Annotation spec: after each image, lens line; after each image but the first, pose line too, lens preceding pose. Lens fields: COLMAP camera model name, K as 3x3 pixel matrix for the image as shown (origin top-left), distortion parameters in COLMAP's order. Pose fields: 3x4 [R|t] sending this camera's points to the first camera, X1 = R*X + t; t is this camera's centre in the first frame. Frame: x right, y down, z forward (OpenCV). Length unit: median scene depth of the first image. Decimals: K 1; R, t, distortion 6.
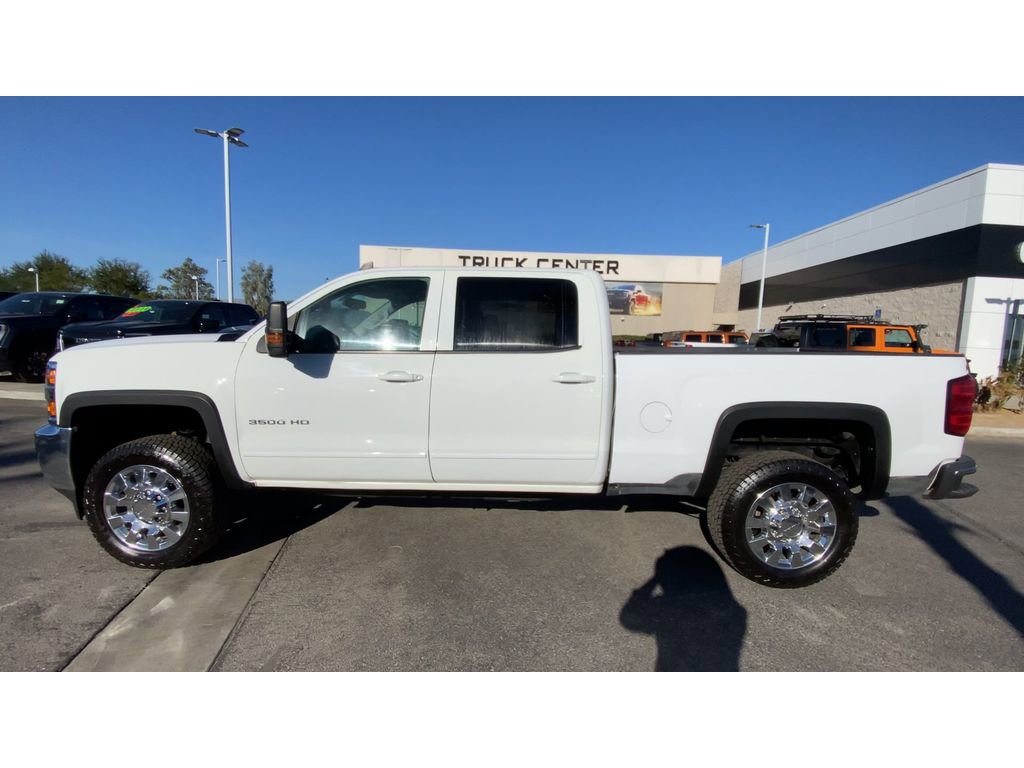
lens RADIAL K [[458.1, 0, 513.0], [0, 458.1, 388.8], [0, 0, 1]] dist [0.031349, -0.029154]
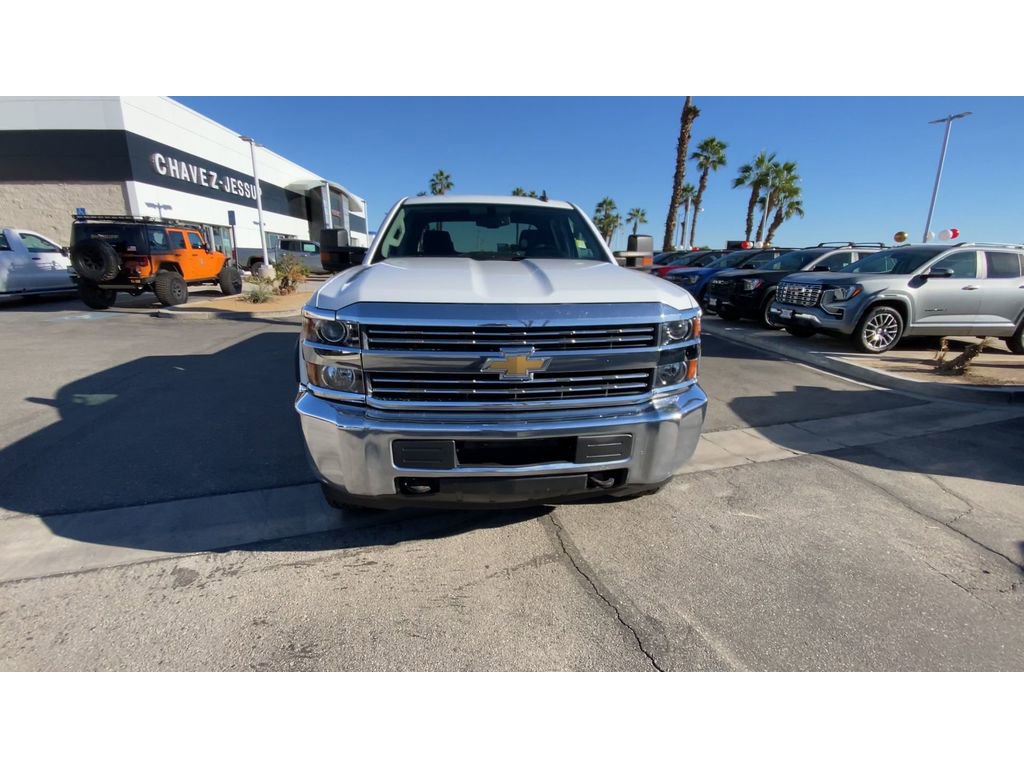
lens RADIAL K [[458.1, 0, 513.0], [0, 458.1, 388.8], [0, 0, 1]] dist [0.031349, -0.029154]
pose [[-0.117162, -0.303211, 0.945693, -0.147790], [0.091757, 0.944874, 0.314316, -0.016313], [-0.988865, 0.123600, -0.082881, 0.116496]]
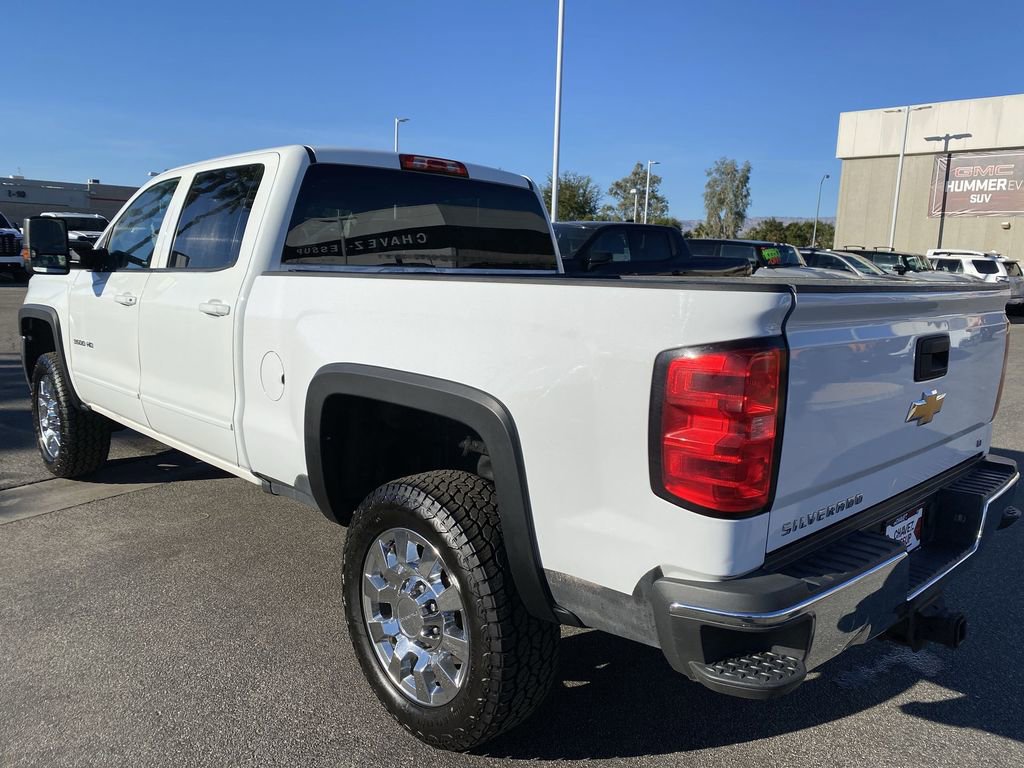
lens RADIAL K [[780.9, 0, 516.2], [0, 780.9, 385.4], [0, 0, 1]] dist [0.002634, -0.005236]
pose [[0.712068, 0.105521, -0.694136, 0.097924], [-0.085321, 0.994320, 0.063629, -0.001580], [0.696908, 0.013917, 0.717026, 0.035869]]
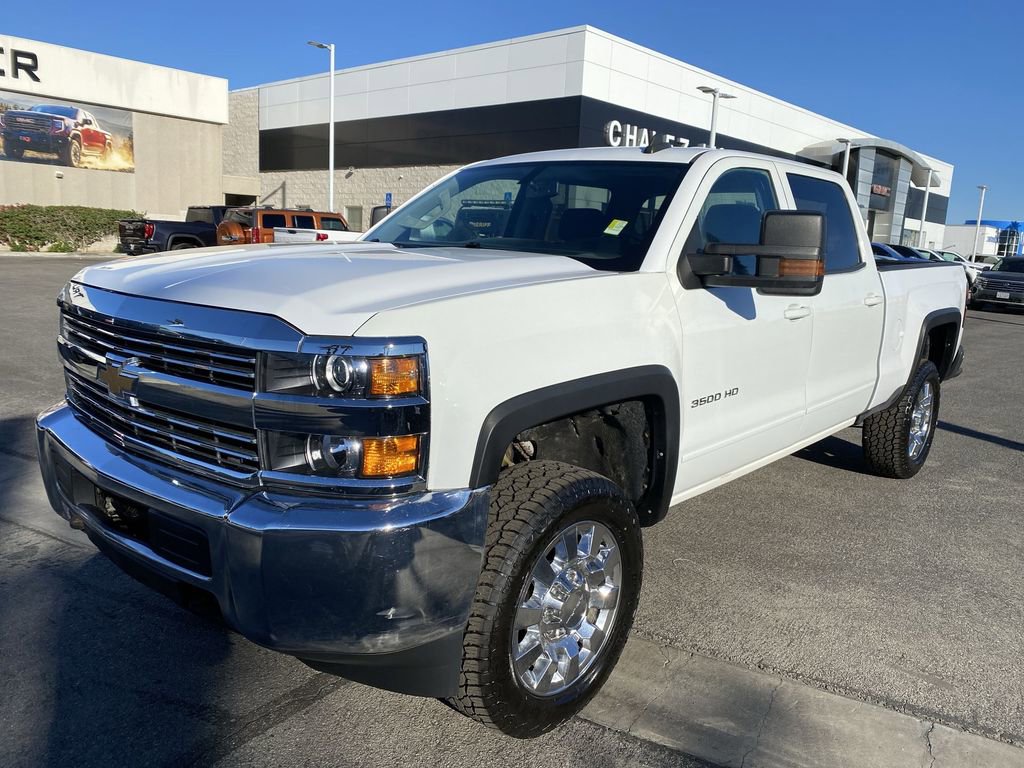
lens RADIAL K [[780.9, 0, 516.2], [0, 780.9, 385.4], [0, 0, 1]] dist [0.002634, -0.005236]
pose [[0.642165, -0.139759, 0.753718, -0.123283], [0.057217, 0.989236, 0.134681, -0.008045], [-0.764428, -0.043361, 0.643249, 0.046567]]
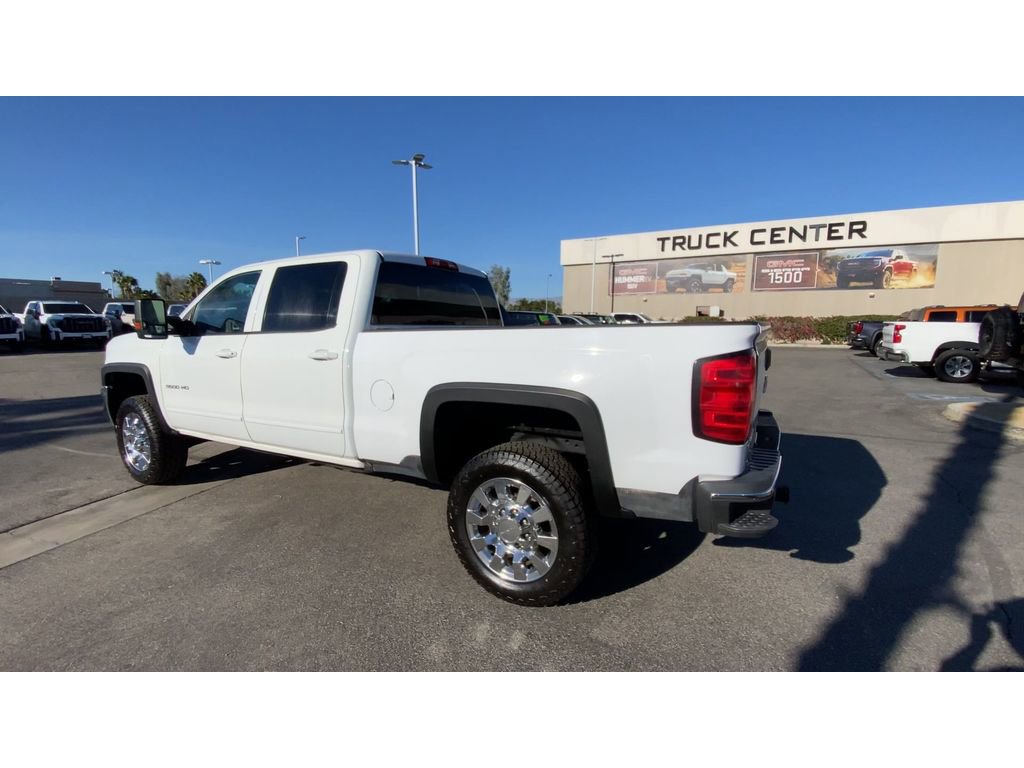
lens RADIAL K [[458.1, 0, 513.0], [0, 458.1, 388.8], [0, 0, 1]] dist [0.031349, -0.029154]
pose [[0.882045, 0.037166, -0.469696, 0.077830], [-0.026532, 0.999220, 0.029240, 0.000897], [0.470417, -0.013329, 0.882344, 0.020347]]
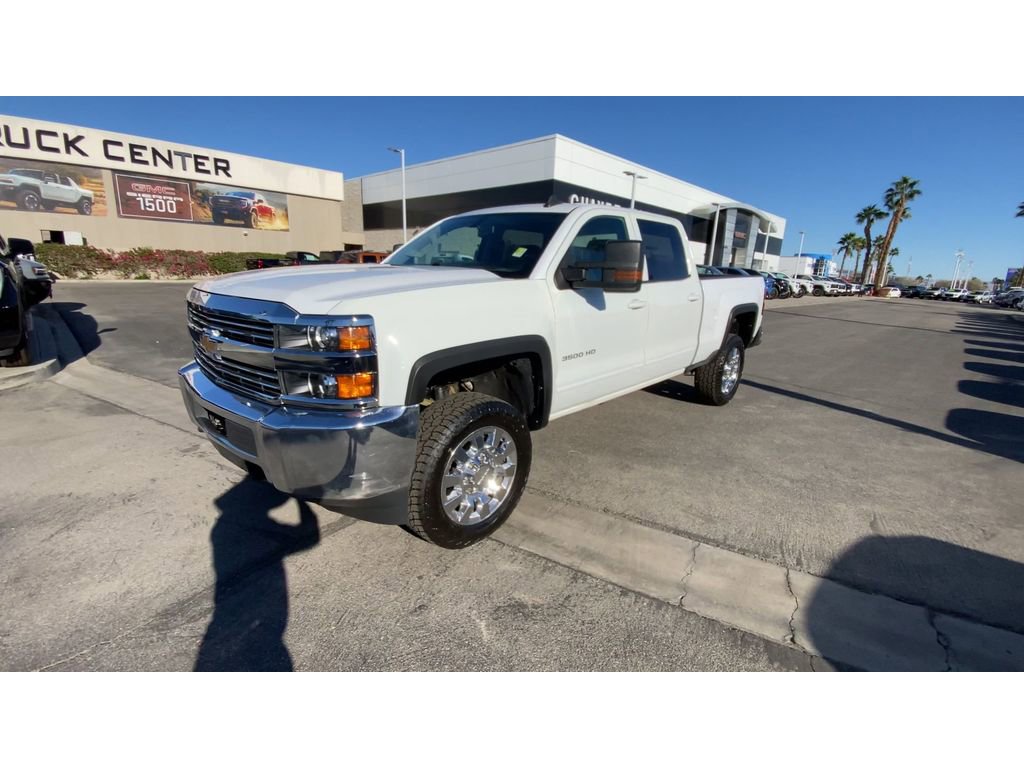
lens RADIAL K [[457.7, 0, 508.8], [0, 457.7, 389.9], [0, 0, 1]] dist [0.013868, -0.018361]
pose [[0.662427, -0.197978, 0.722492, -0.116142], [0.069622, 0.976542, 0.203759, -0.005772], [-0.745884, -0.084675, 0.660671, 0.038488]]
